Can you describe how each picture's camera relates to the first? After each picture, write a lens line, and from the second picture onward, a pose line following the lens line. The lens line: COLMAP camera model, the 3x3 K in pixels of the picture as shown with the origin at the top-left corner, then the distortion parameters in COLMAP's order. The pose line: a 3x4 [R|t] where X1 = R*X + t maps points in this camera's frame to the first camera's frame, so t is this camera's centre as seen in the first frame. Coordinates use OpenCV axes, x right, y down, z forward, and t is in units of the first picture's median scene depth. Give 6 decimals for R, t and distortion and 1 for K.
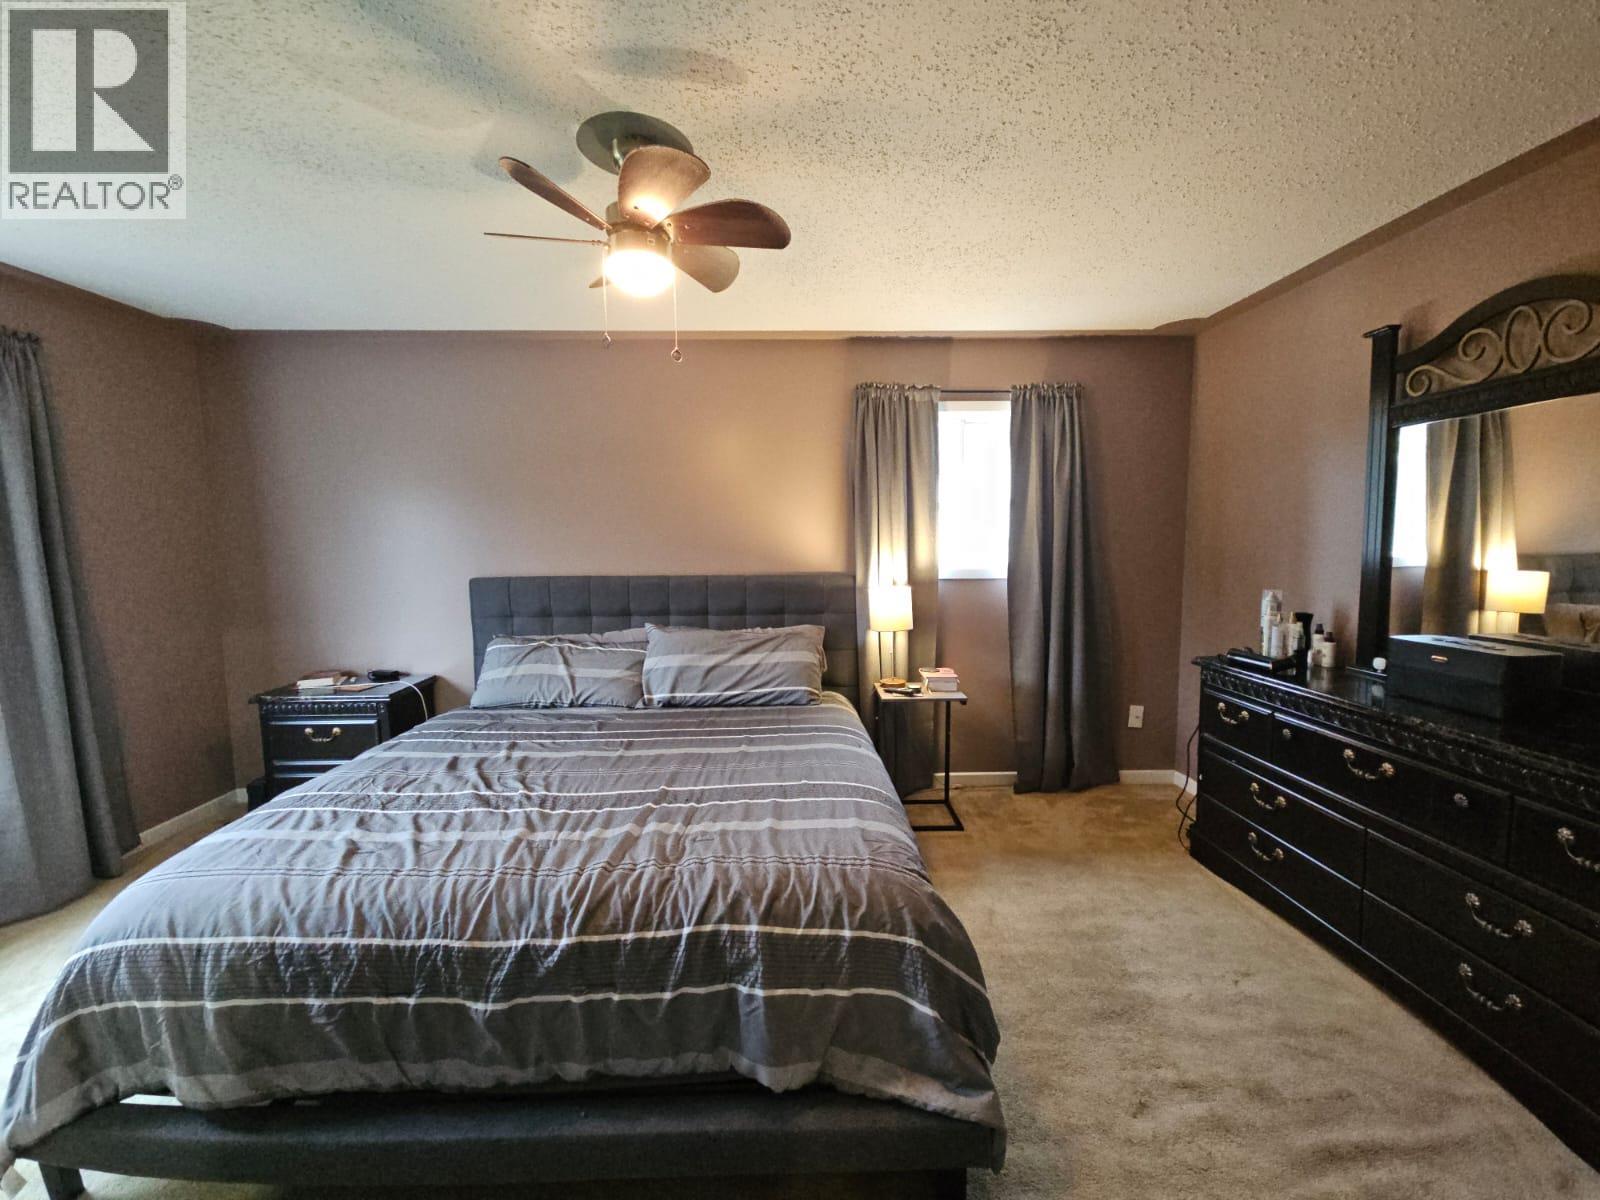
lens RADIAL K [[646.5, 0, 800.0], [0, 646.5, 600.0], [0, 0, 1]] dist [0.002039, -0.000311]
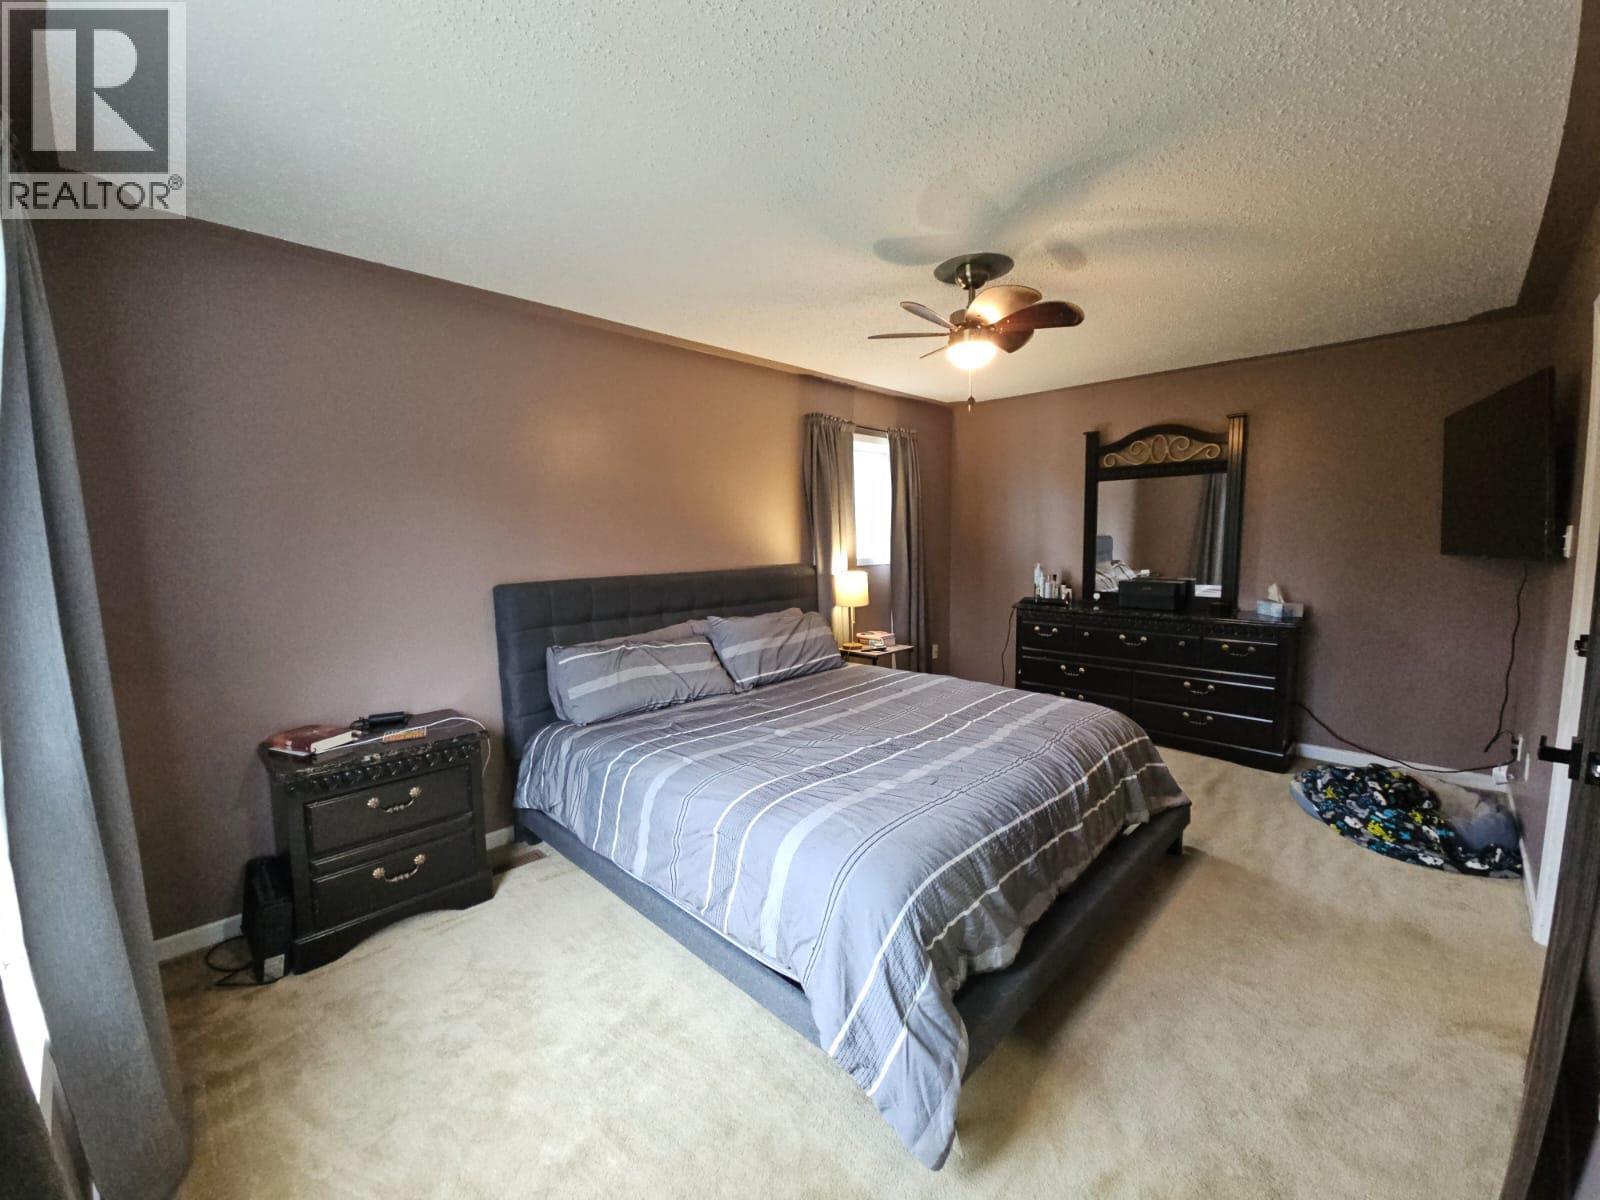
lens RADIAL K [[651.8, 0, 800.0], [0, 651.8, 600.0], [0, 0, 1]] dist [0.002602, -0.000490]
pose [[0.717759, -0.073251, 0.692428, -0.922261], [0.070066, 0.997002, 0.032842, -0.016843], [-0.692757, 0.024943, 0.720739, 0.131523]]
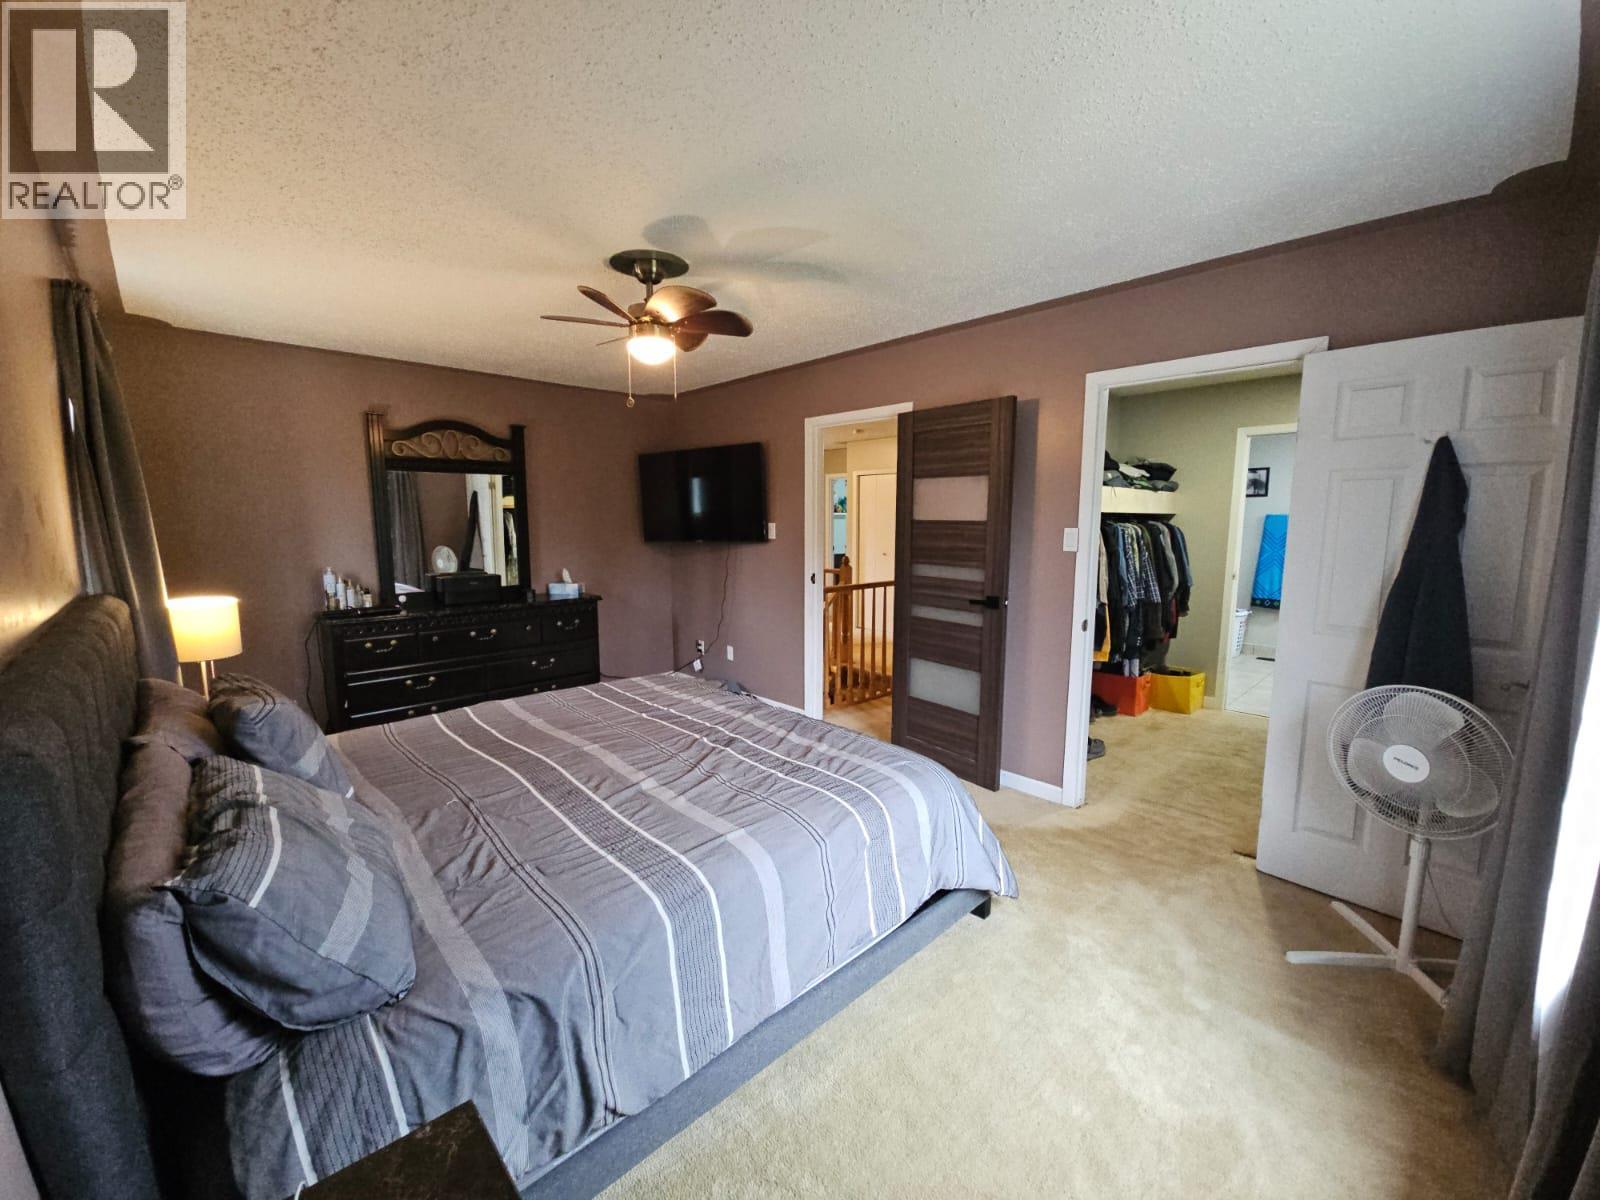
lens RADIAL K [[651.8, 0, 800.0], [0, 651.8, 600.0], [0, 0, 1]] dist [0.002602, -0.000490]
pose [[-0.668339, -0.082473, 0.739271, -0.942006], [0.077104, 0.980800, 0.179124, -0.109209], [-0.739850, 0.176716, -0.649148, 1.057805]]
